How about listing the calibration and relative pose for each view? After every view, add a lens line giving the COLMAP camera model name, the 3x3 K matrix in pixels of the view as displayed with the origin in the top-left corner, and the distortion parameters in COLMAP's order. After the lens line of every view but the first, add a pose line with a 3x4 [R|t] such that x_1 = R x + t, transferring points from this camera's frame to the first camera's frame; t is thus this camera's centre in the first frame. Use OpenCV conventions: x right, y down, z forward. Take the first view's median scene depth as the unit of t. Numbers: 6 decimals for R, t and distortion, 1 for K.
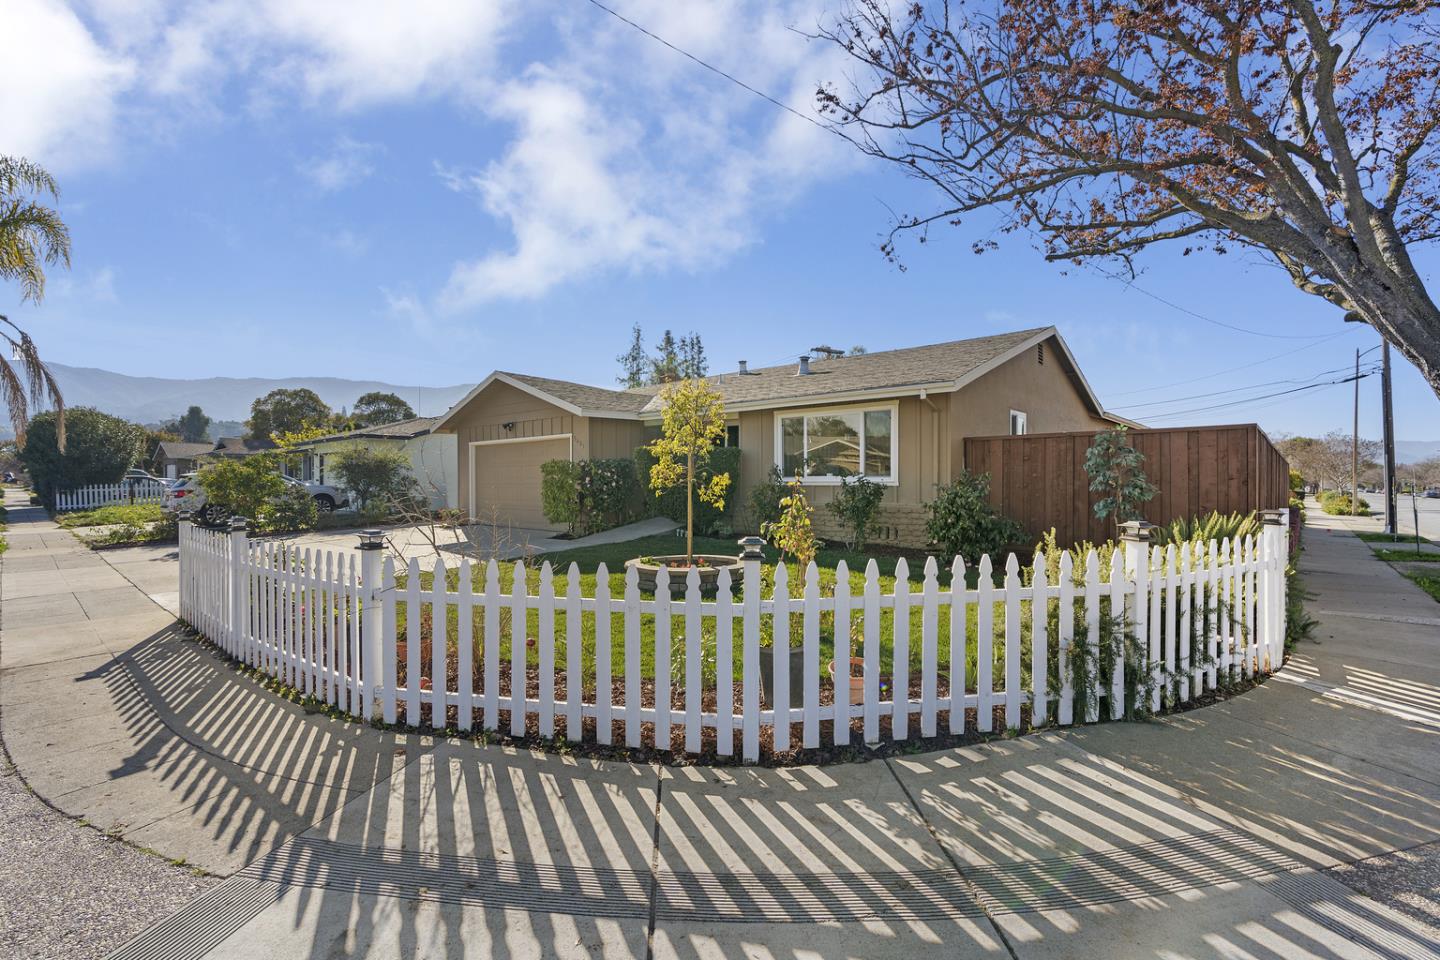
lens RADIAL K [[646.3, 0, 712.1], [0, 646.3, 487.9], [0, 0, 1]] dist [-0.000593, 0.000037]
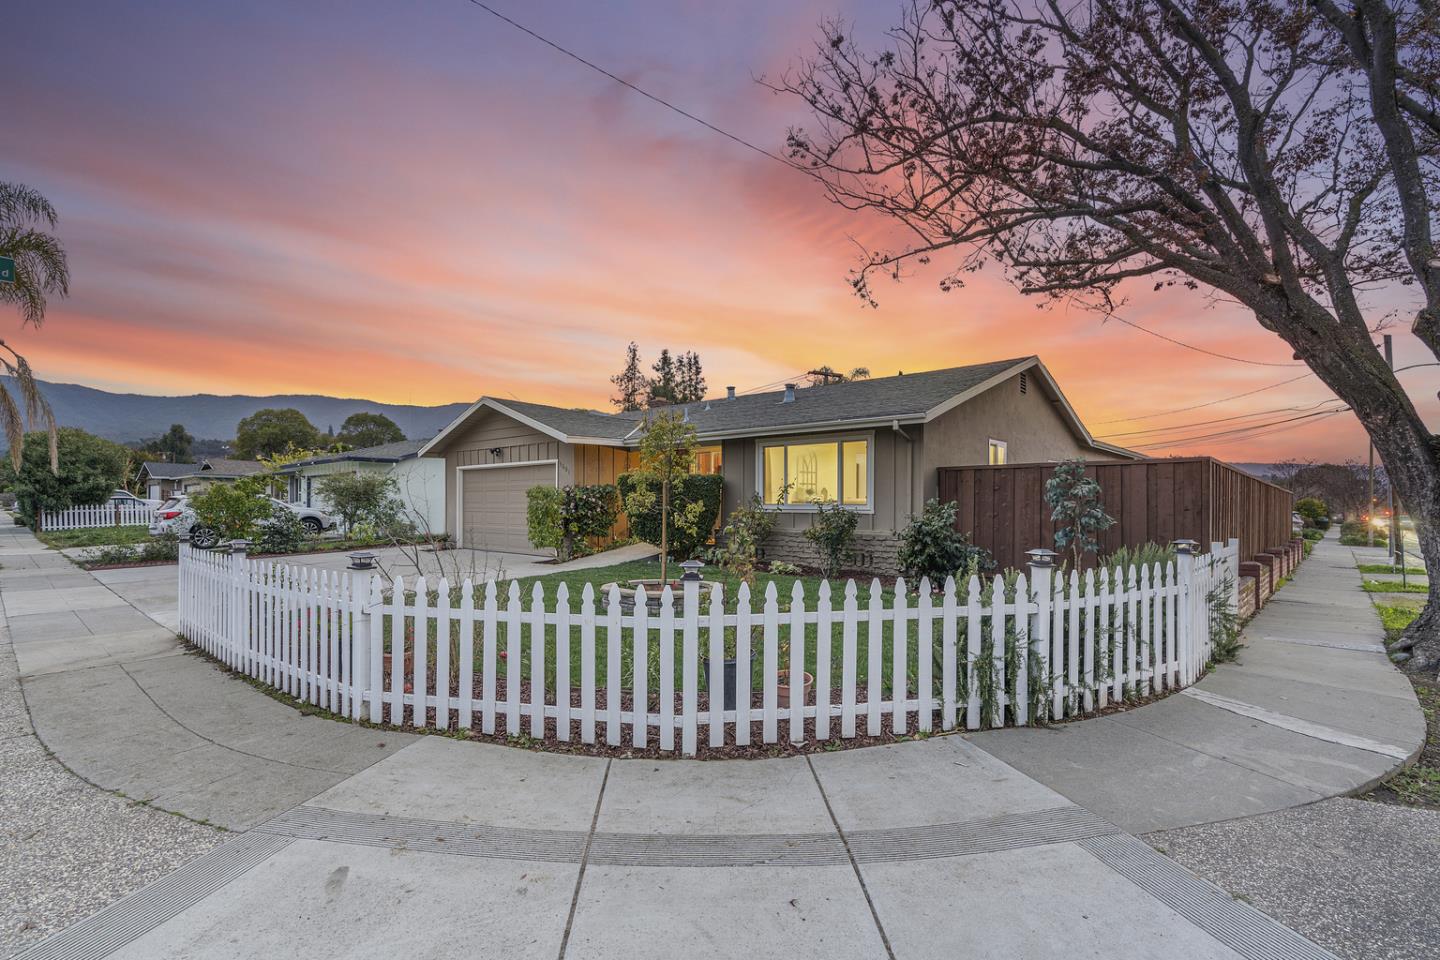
lens RADIAL K [[683.0, 0, 713.8], [0, 683.0, 509.4], [0, 0, 1]] dist [-0.001329, 0.000797]
pose [[0.999963, 0.007370, -0.004505, 0.045384], [-0.007389, 0.999964, -0.004255, -0.004287], [0.004474, 0.004288, 0.999981, -0.092971]]
